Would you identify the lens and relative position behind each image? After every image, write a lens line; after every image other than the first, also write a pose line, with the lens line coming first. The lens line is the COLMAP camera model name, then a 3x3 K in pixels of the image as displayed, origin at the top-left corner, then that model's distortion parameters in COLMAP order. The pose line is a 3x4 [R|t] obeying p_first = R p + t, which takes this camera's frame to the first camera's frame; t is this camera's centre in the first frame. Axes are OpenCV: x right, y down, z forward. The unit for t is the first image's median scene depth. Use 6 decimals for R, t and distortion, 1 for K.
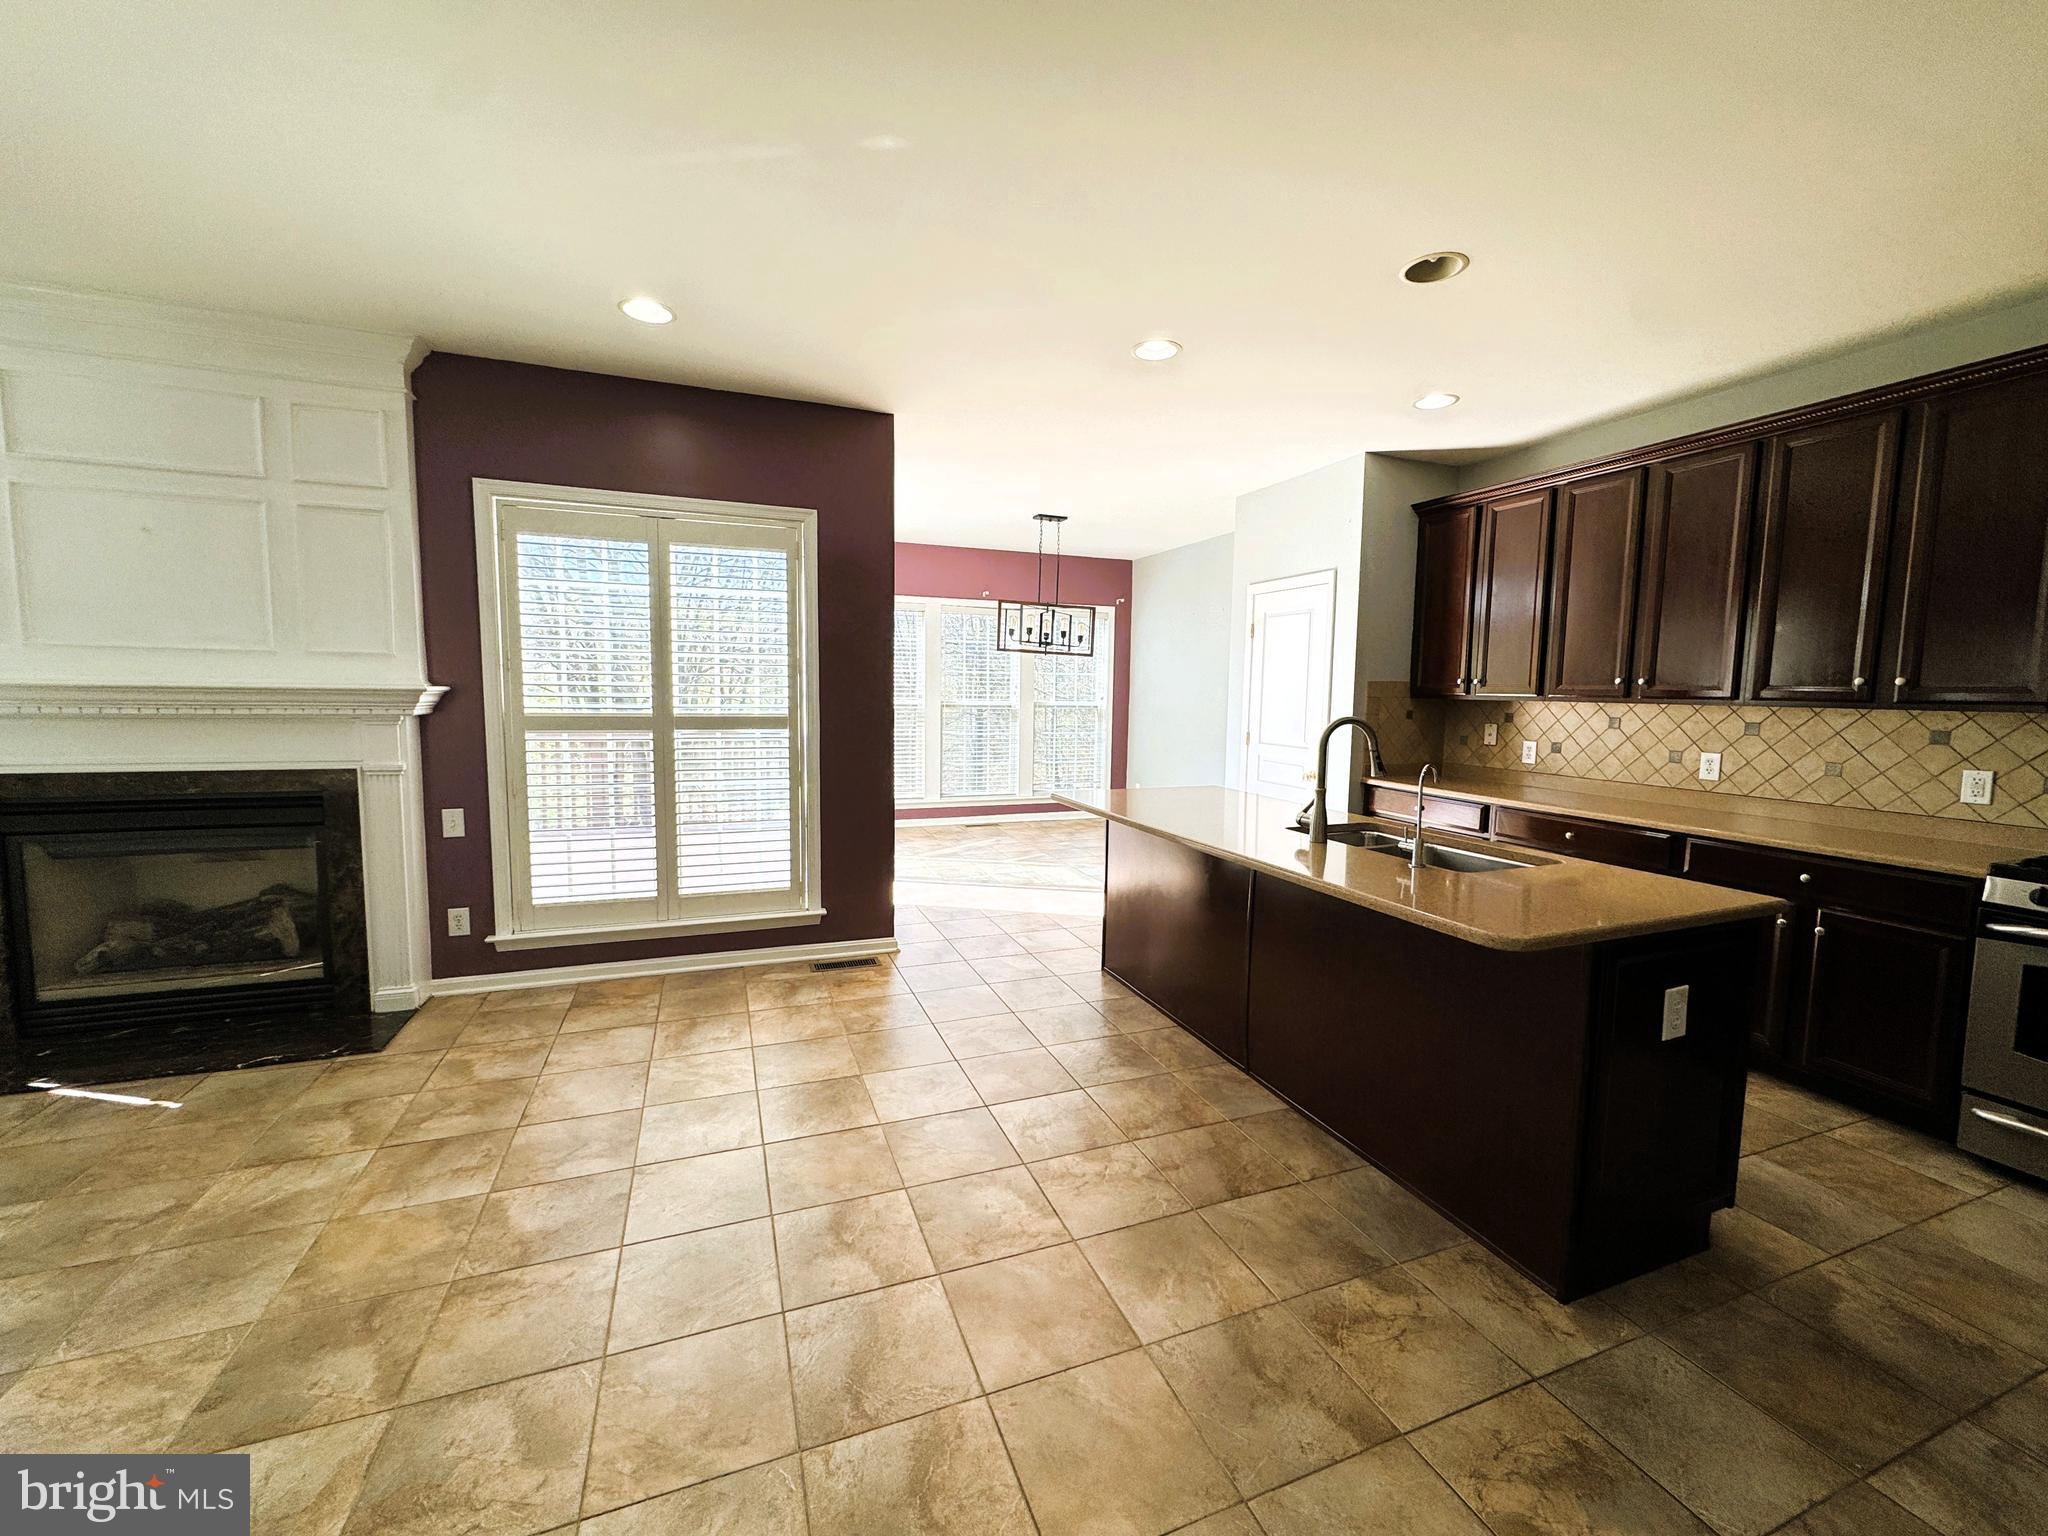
lens RADIAL K [[823.7, 0, 1021.5], [0, 823.7, 783.2], [0, 0, 1]] dist [0.000304, 0.000151]
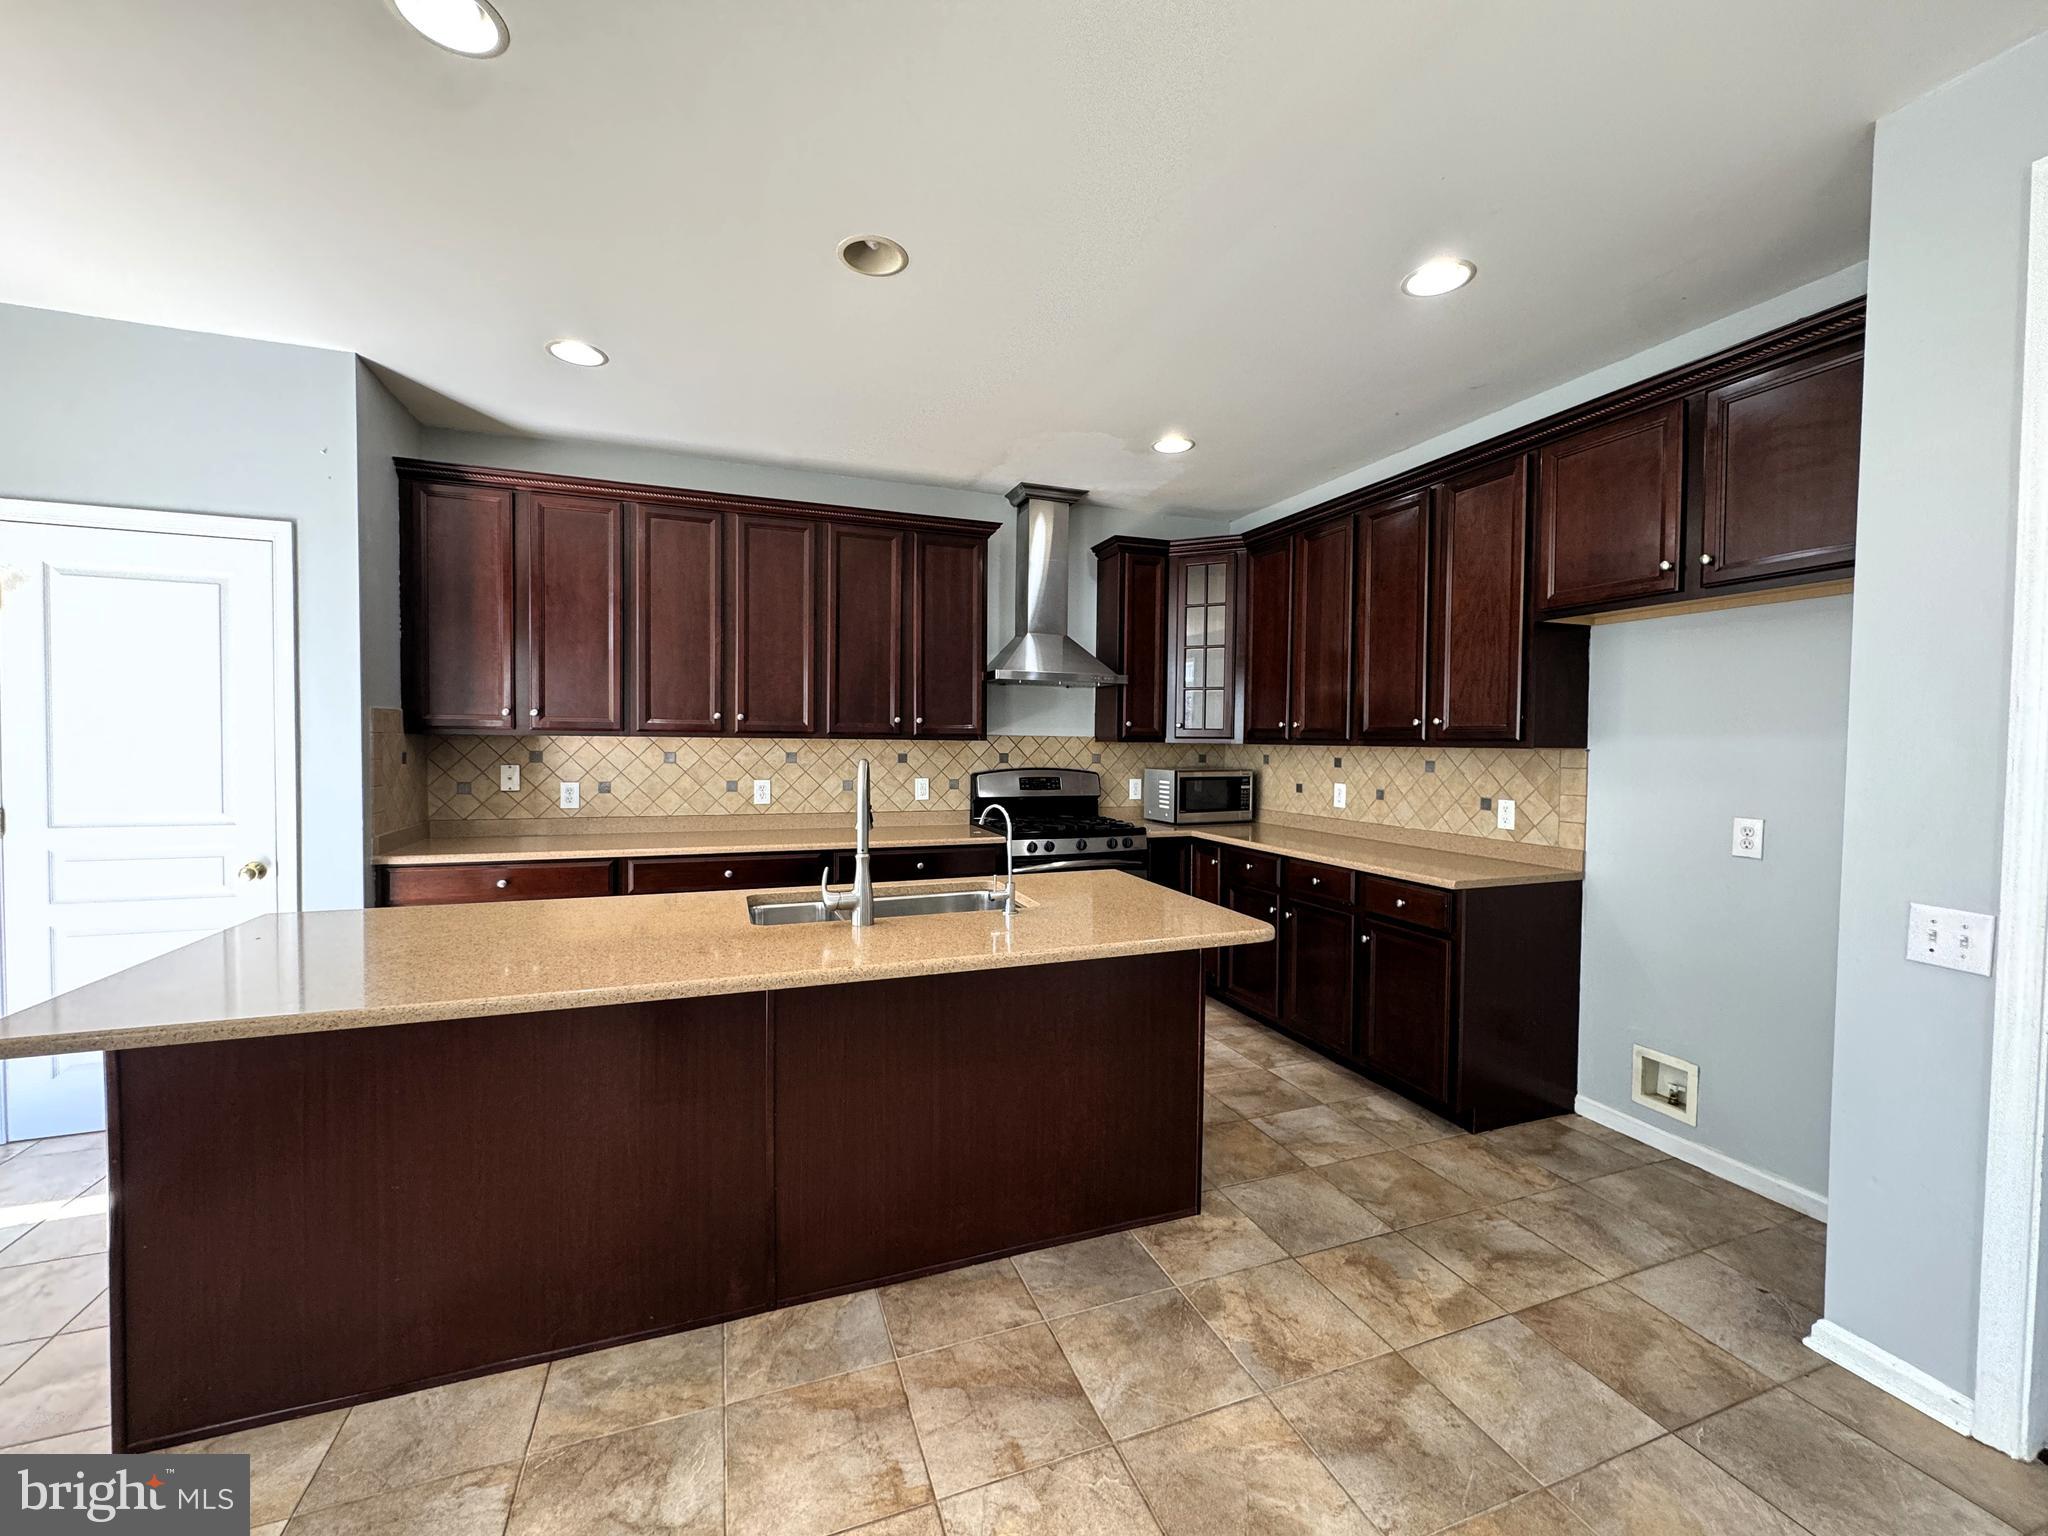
lens RADIAL K [[823.7, 0, 1021.5], [0, 823.7, 783.2], [0, 0, 1]] dist [0.000304, 0.000151]
pose [[-0.001054, -0.072225, 0.997388, -0.308884], [0.102310, 0.992147, 0.071953, -0.080553], [-0.994752, 0.102119, 0.006343, 0.659261]]
